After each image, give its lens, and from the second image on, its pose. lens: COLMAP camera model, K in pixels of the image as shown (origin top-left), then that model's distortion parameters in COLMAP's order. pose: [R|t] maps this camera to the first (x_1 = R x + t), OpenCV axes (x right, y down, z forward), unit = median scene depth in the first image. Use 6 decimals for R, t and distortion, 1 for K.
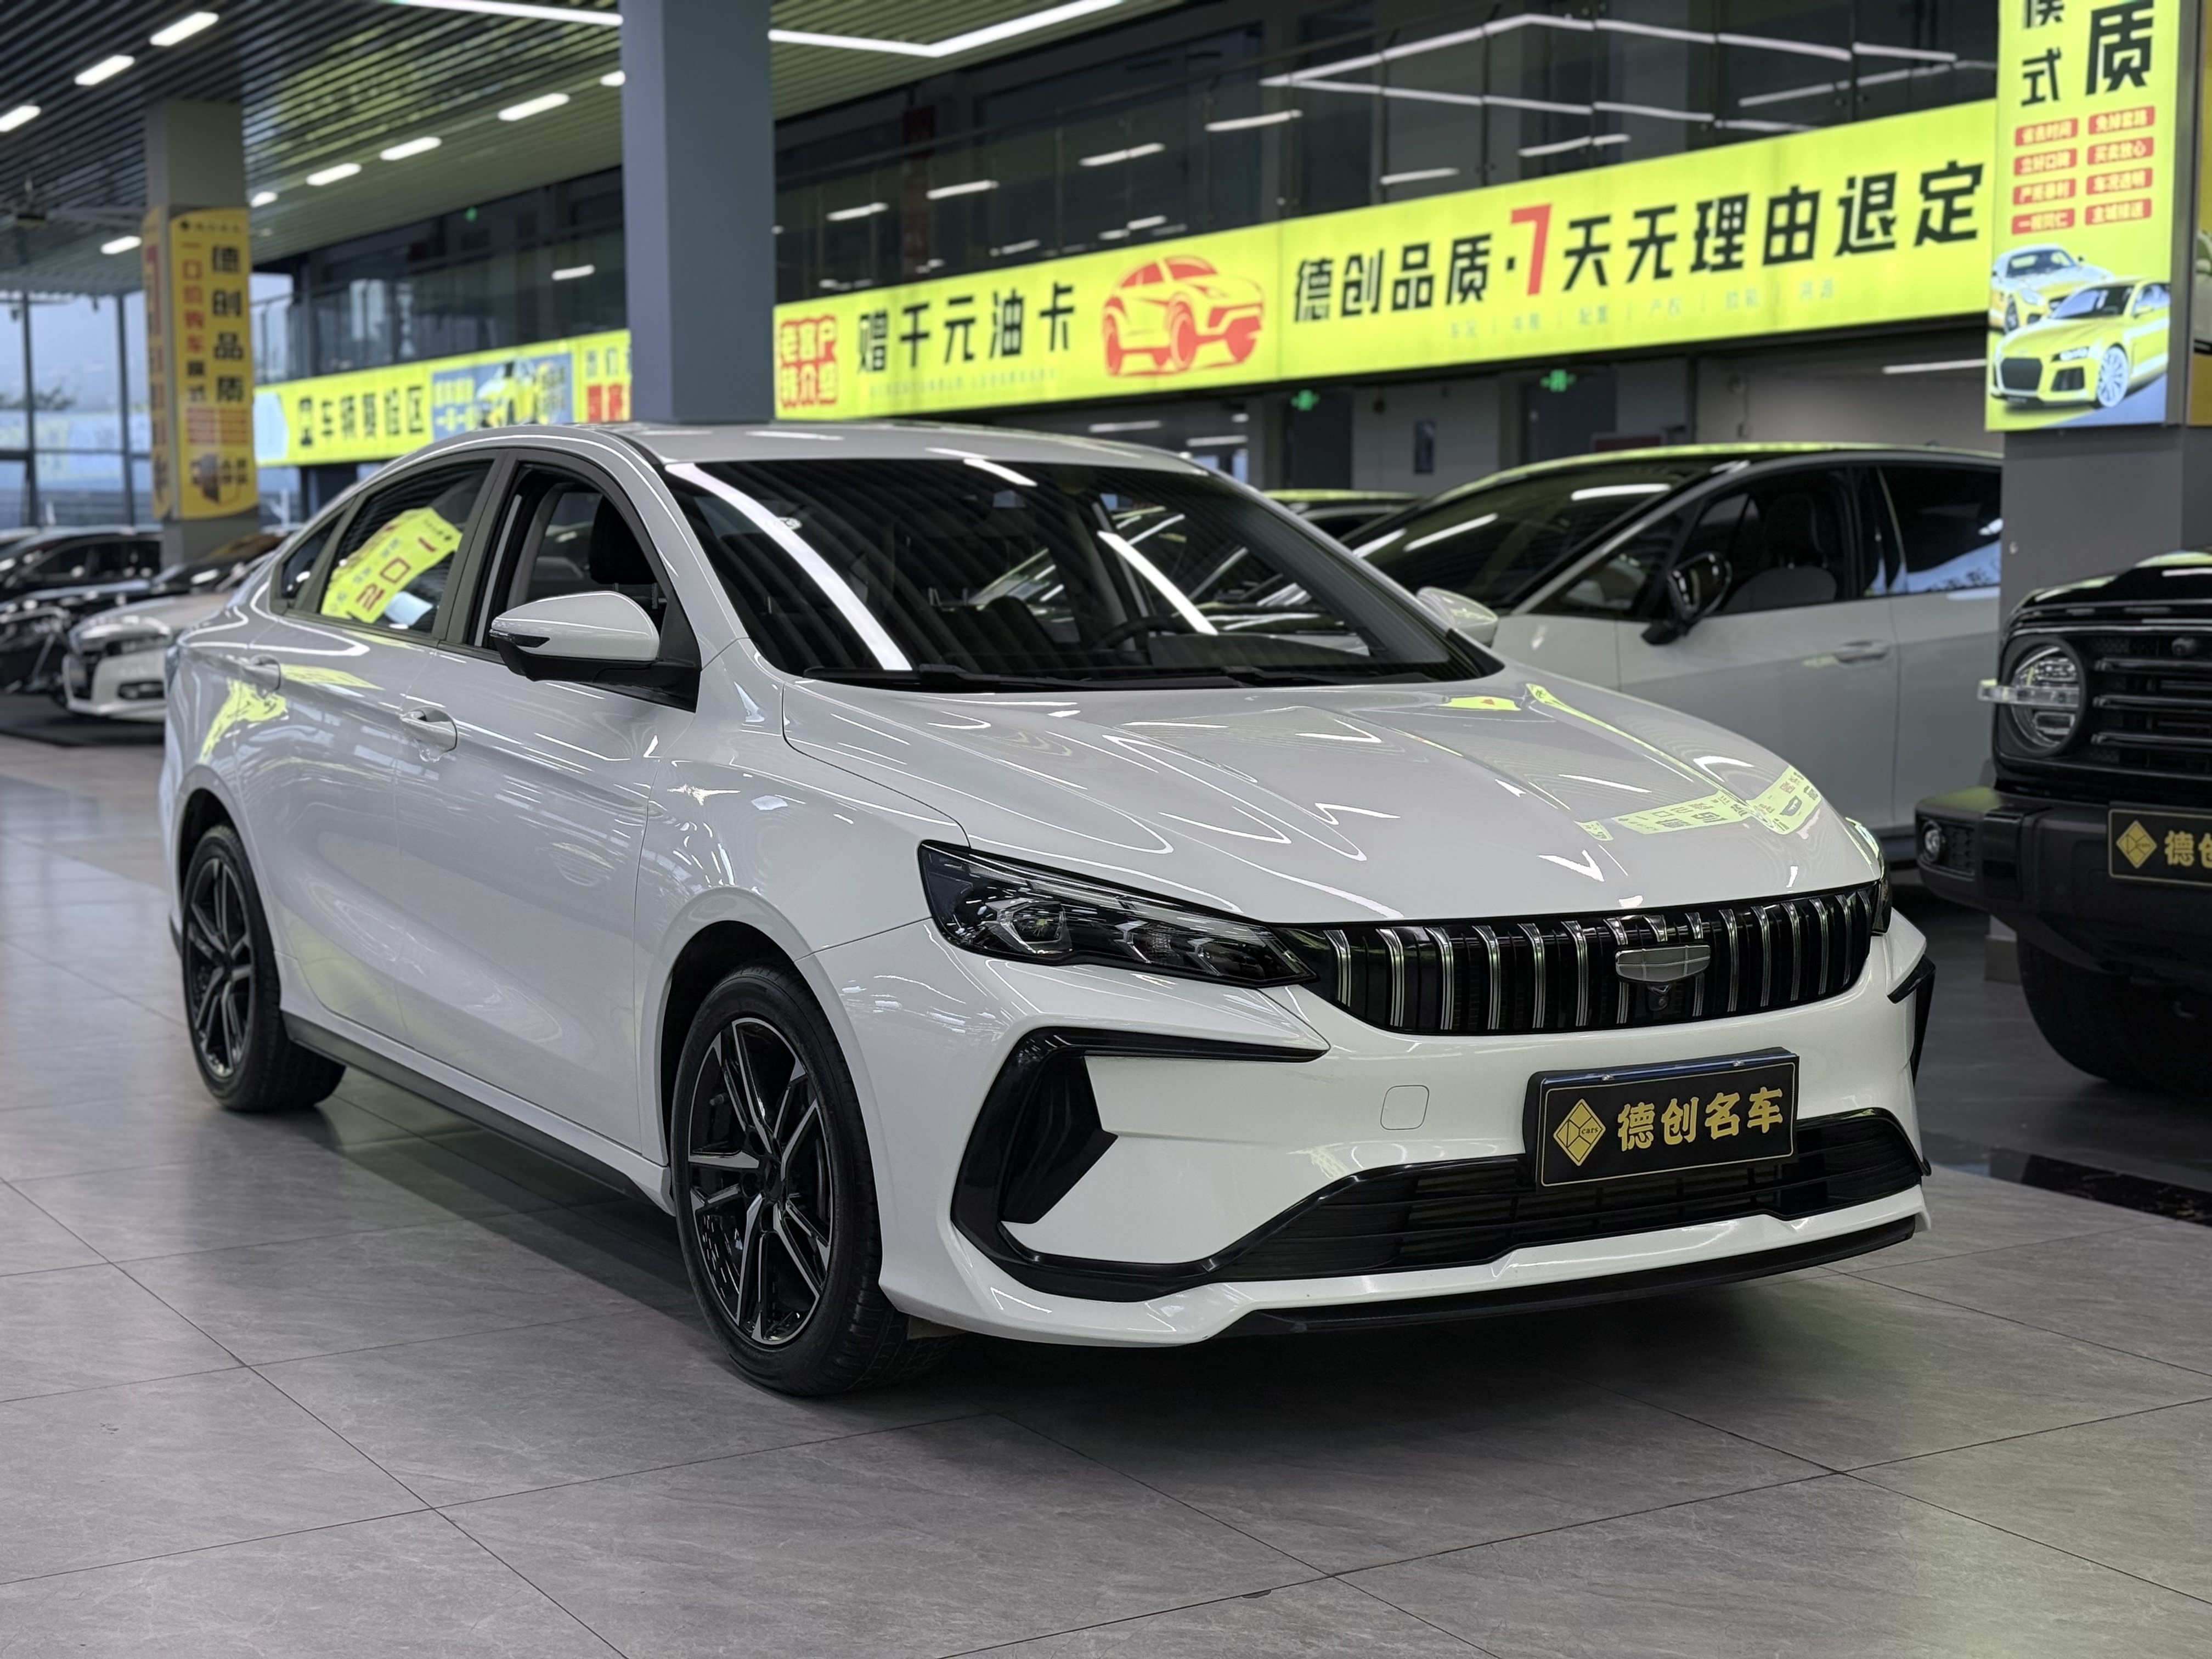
lens RADIAL K [[3110.1, 0, 1106.0], [0, 3110.1, 829.5], [0, 0, 1]] dist [0.186262, -0.313030]
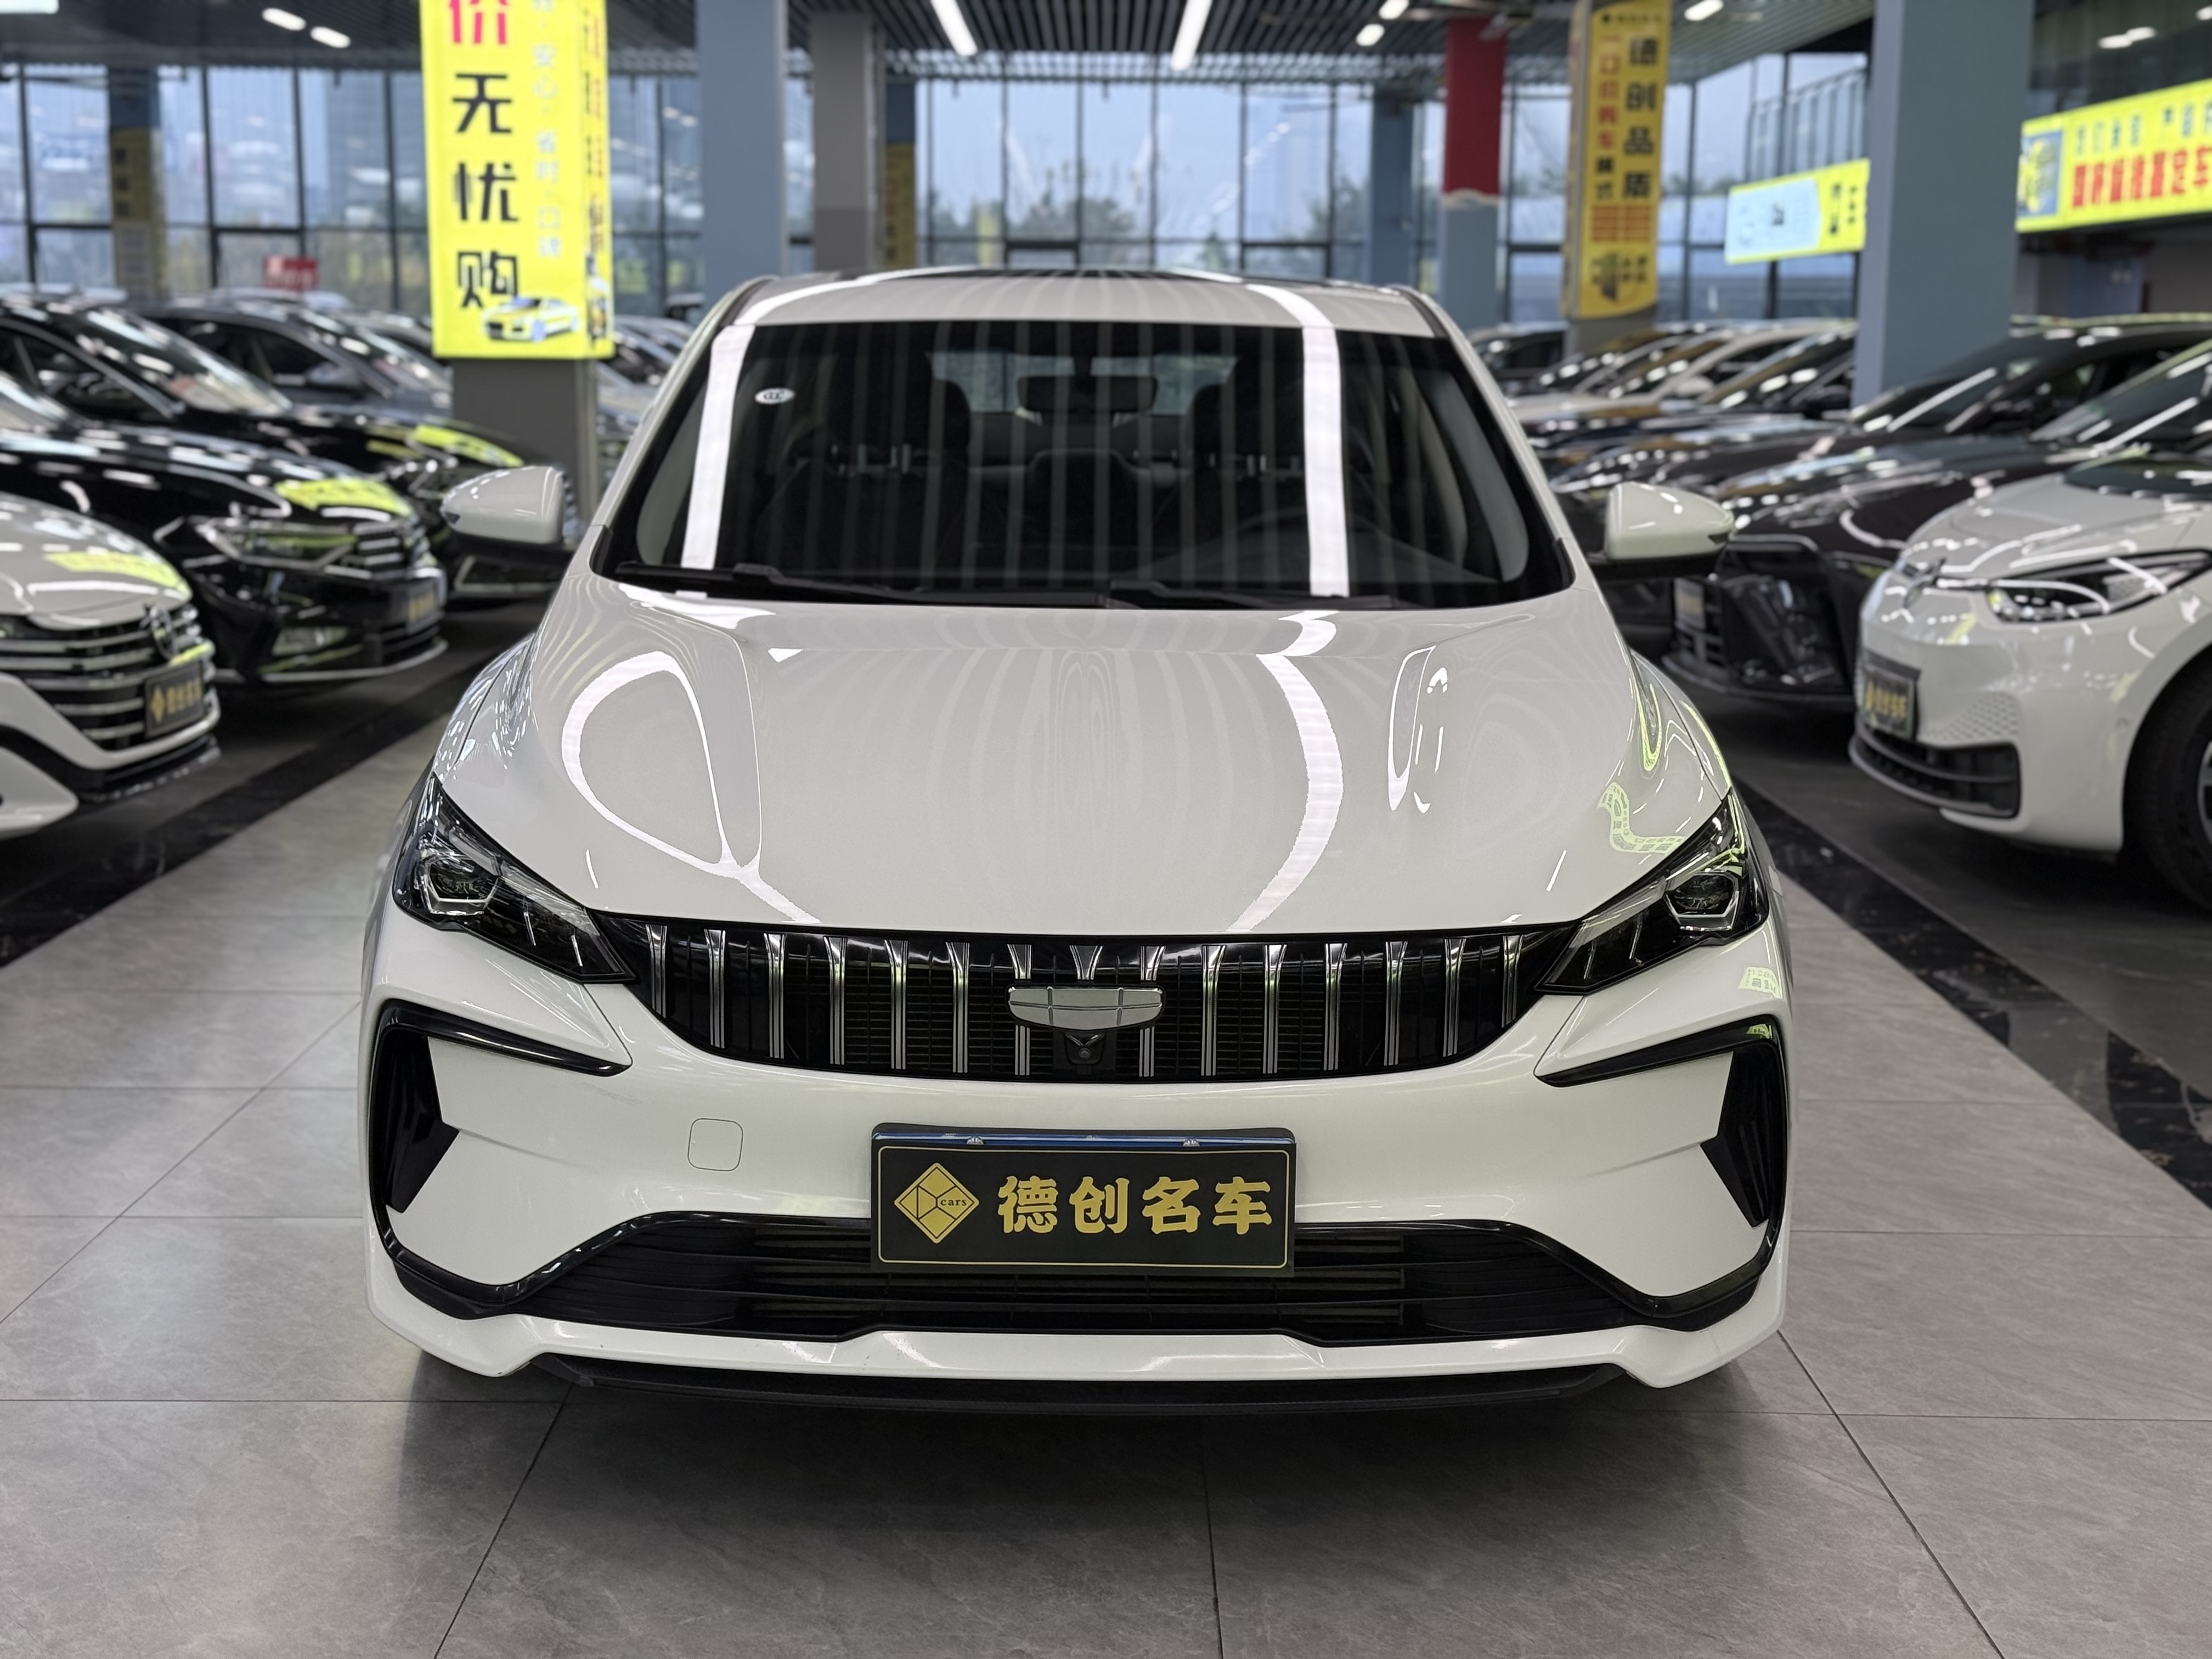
lens RADIAL K [[3110.1, 0, 1106.0], [0, 3110.1, 829.5], [0, 0, 1]] dist [0.186262, -0.313030]
pose [[0.853202, 0.093925, -0.513055, 0.575028], [-0.058132, 0.994648, 0.085419, -0.068888], [0.518332, -0.043055, 0.854095, 0.323621]]
